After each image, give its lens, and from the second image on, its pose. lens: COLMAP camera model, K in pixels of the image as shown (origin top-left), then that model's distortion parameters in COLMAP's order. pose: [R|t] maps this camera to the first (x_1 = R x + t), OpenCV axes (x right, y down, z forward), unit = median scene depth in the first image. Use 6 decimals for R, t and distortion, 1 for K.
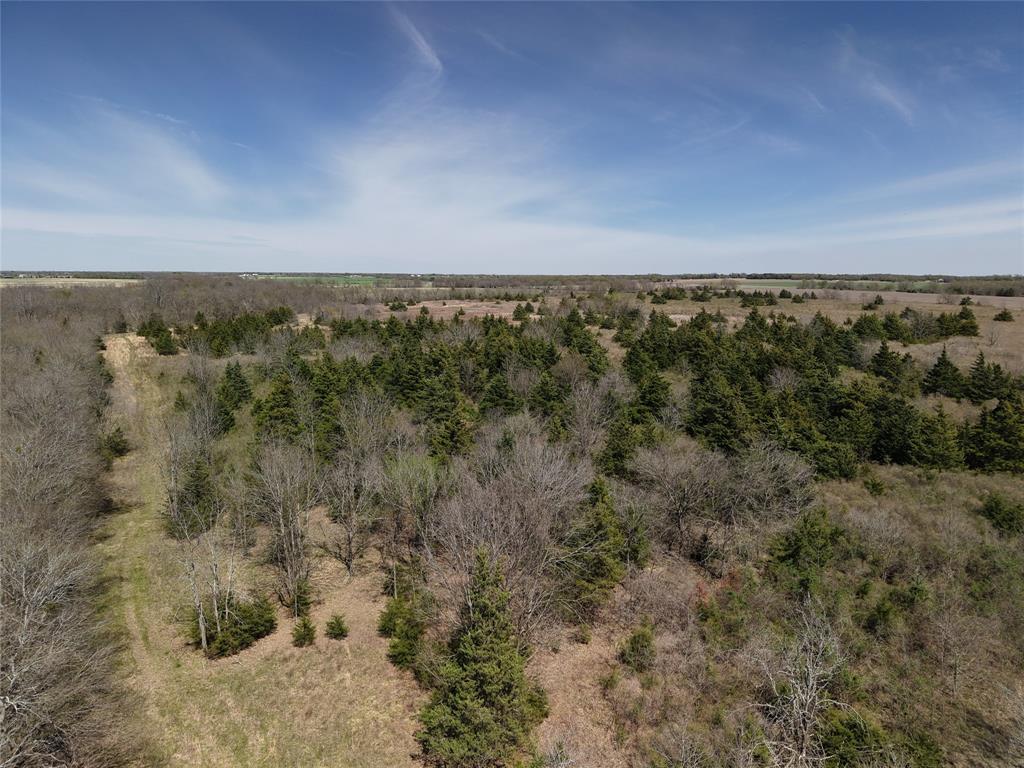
lens RADIAL K [[683.1, 0, 512.0], [0, 683.1, 384.0], [0, 0, 1]] dist [0.019883, -0.010413]
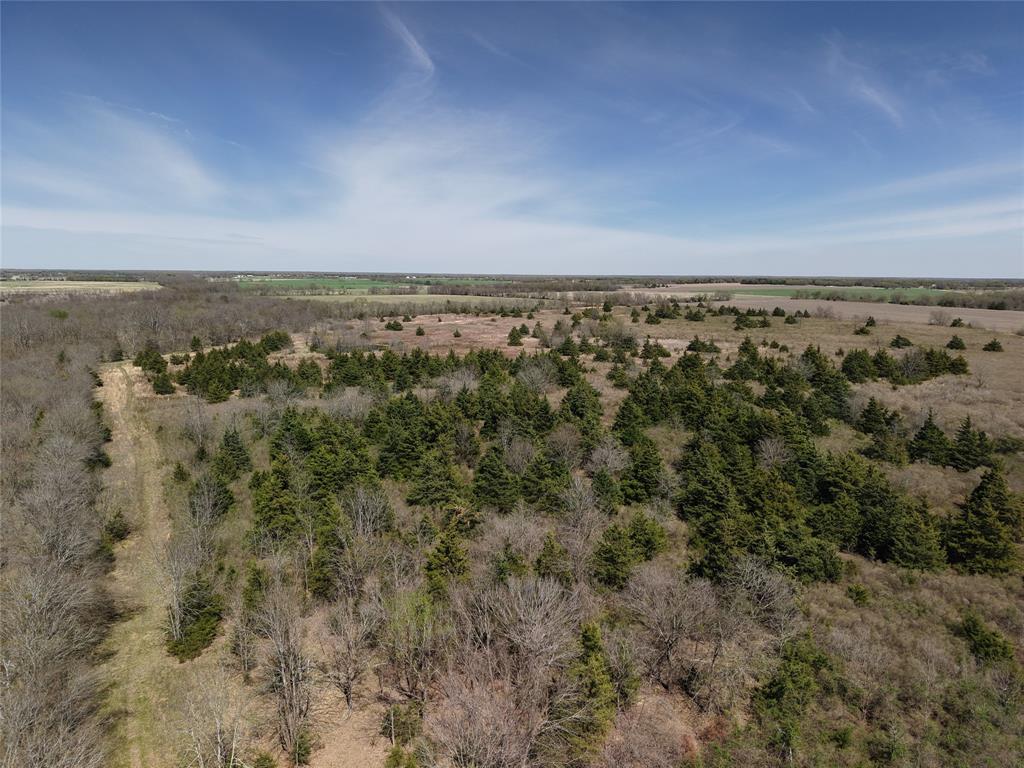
lens RADIAL K [[683.1, 0, 512.0], [0, 683.1, 384.0], [0, 0, 1]] dist [0.019883, -0.010413]
pose [[0.999978, -0.001134, 0.006549, 0.001480], [0.001134, 0.999999, -0.000053, -0.106824], [-0.006549, 0.000060, 0.999979, -0.017488]]
